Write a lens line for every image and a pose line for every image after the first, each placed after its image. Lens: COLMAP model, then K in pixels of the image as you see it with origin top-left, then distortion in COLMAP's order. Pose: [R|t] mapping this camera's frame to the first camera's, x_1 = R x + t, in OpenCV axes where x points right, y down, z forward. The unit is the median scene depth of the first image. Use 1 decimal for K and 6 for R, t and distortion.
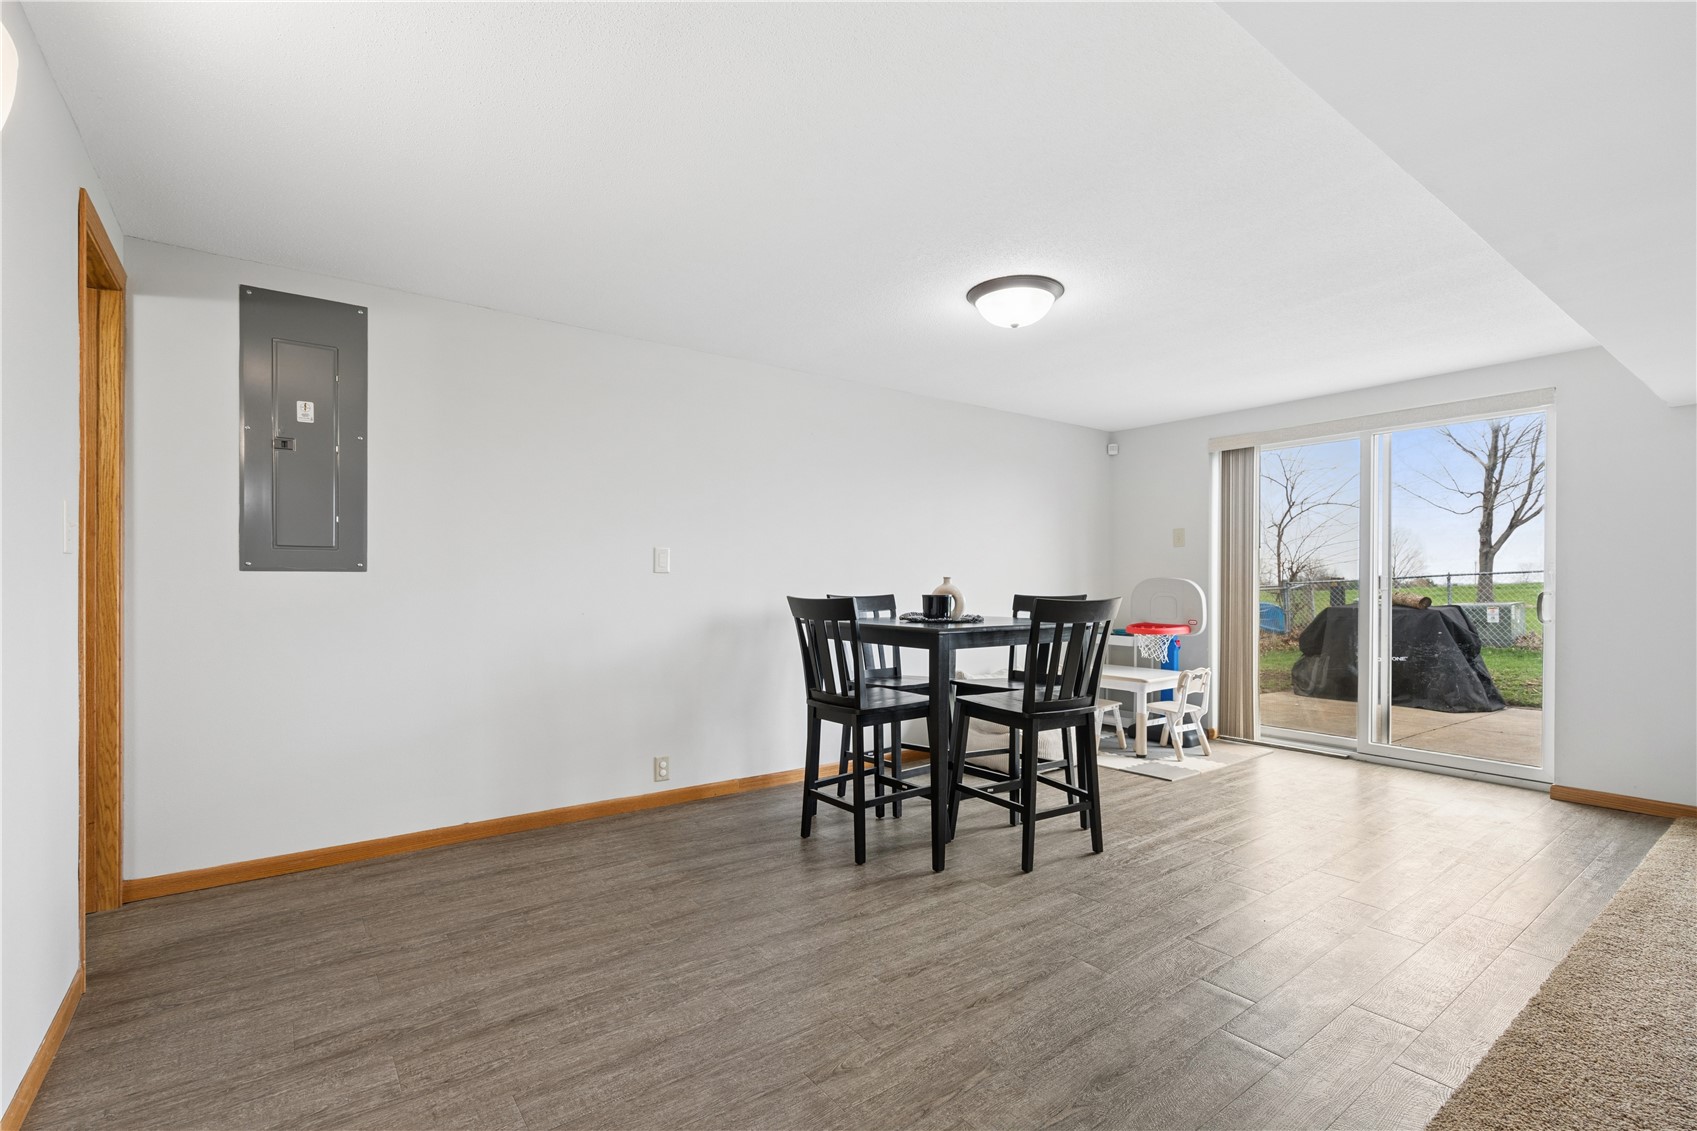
lens RADIAL K [[777.1, 0, 848.5], [0, 777.1, 565.5], [0, 0, 1]] dist [-0.002476, 0.000233]
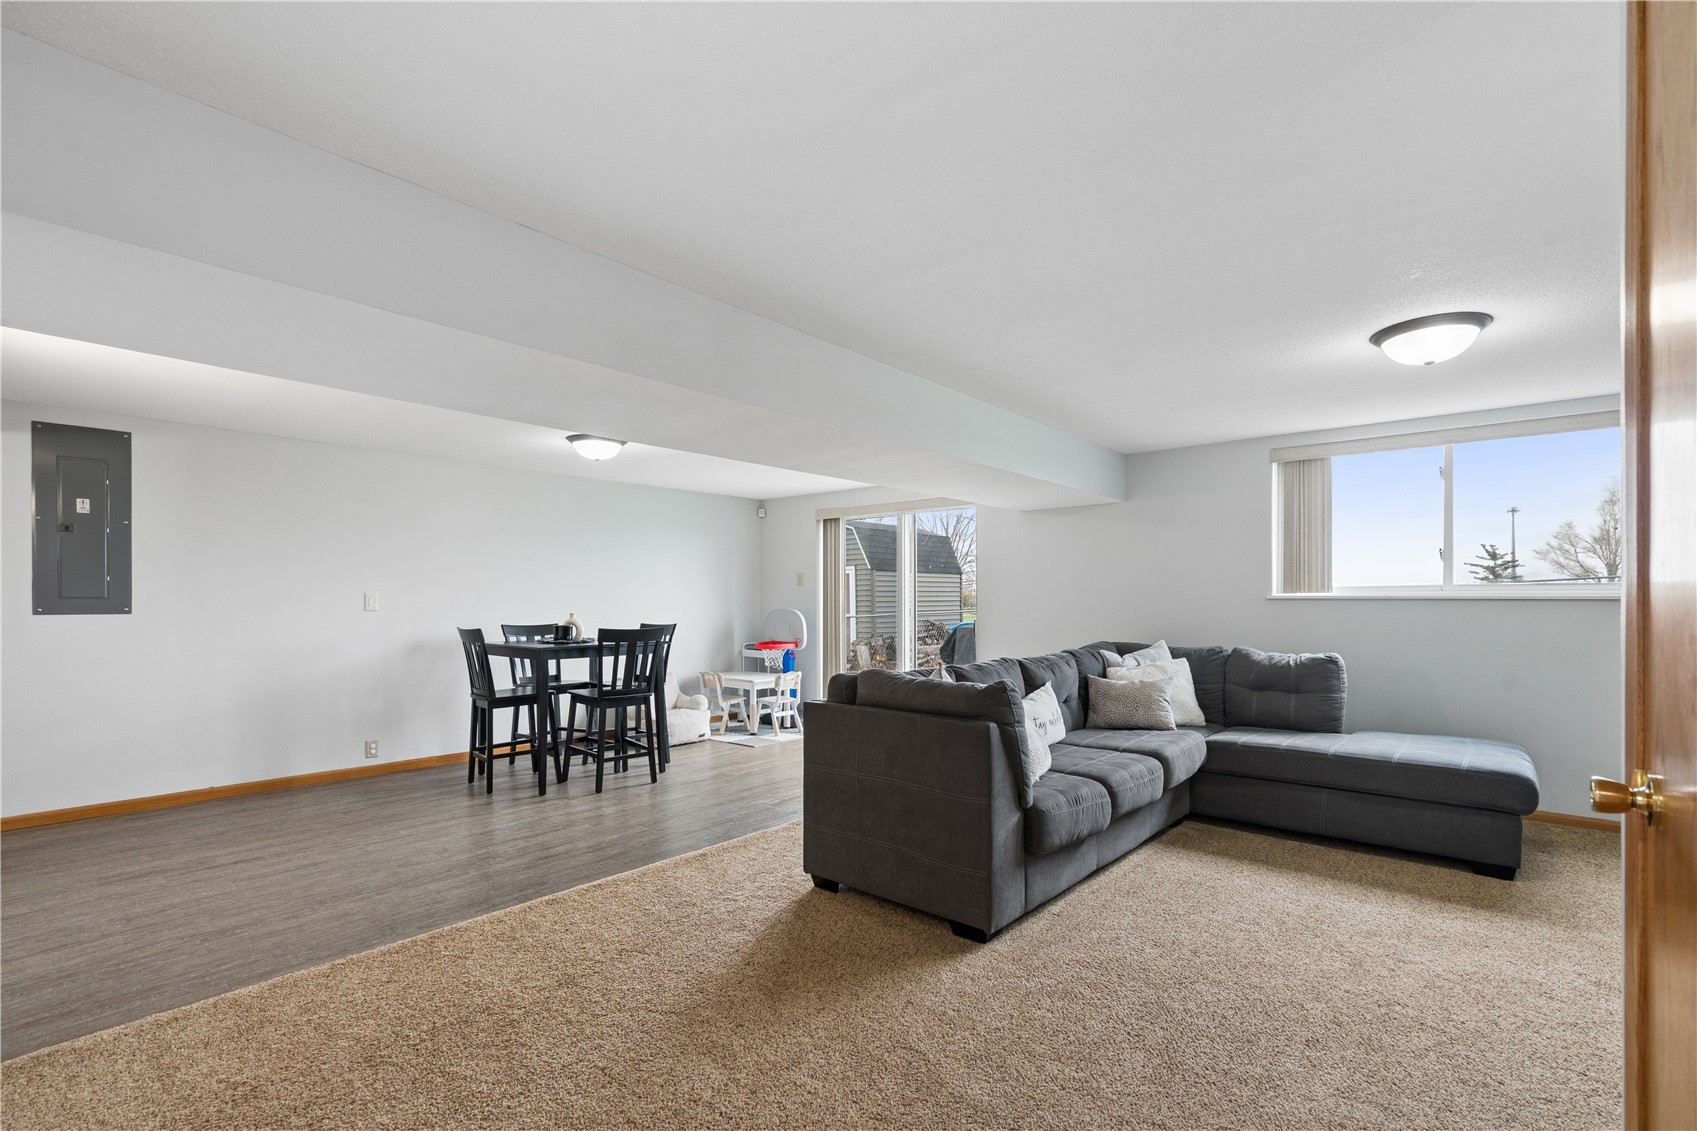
lens RADIAL K [[801.7, 0, 853.0], [0, 801.7, 592.8], [0, 0, 1]] dist [0.002302, 0.000187]
pose [[0.979647, -0.000812, 0.200728, 0.399652], [-0.001611, 0.999928, 0.011909, -0.051337], [-0.200723, -0.011990, 0.979575, -0.742789]]
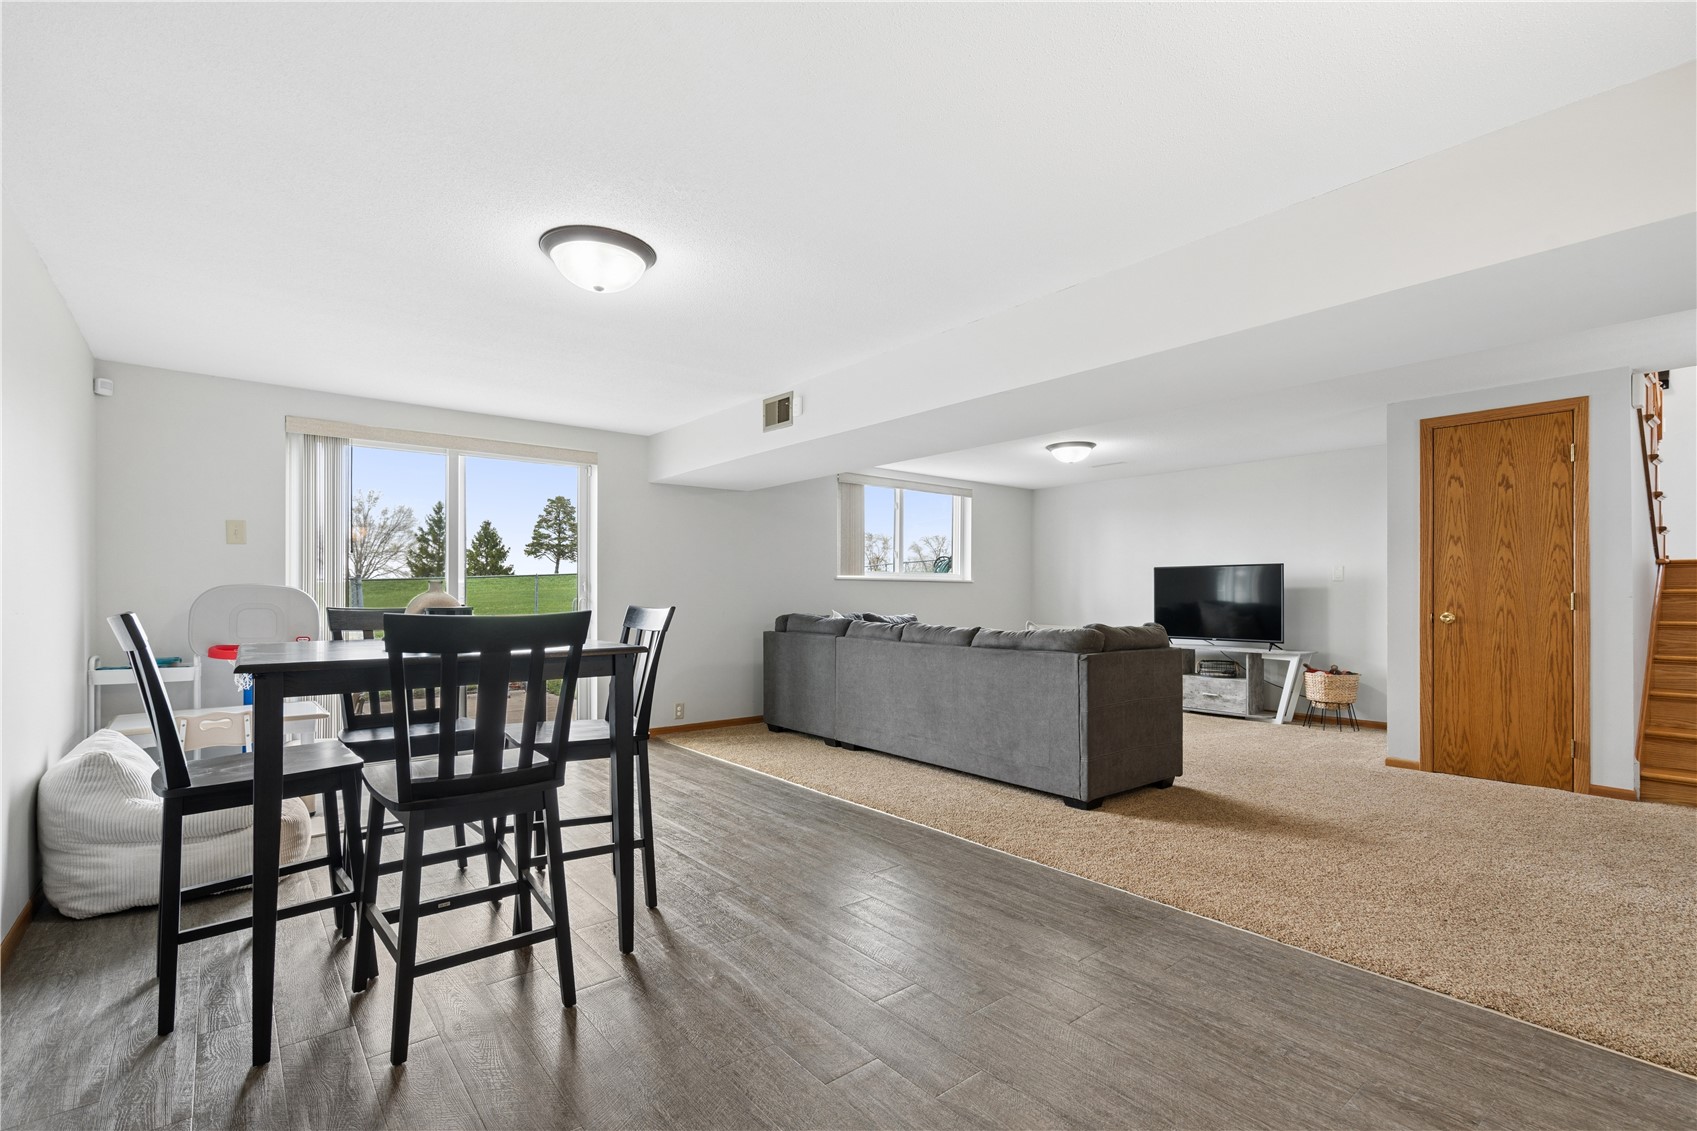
lens RADIAL K [[801.7, 0, 853.0], [0, 801.7, 592.8], [0, 0, 1]] dist [0.002302, 0.000187]
pose [[-0.060349, 0.003790, 0.998170, -0.668757], [-0.014966, 0.999877, -0.004701, 0.028486], [-0.998065, -0.015223, -0.060285, 0.781570]]
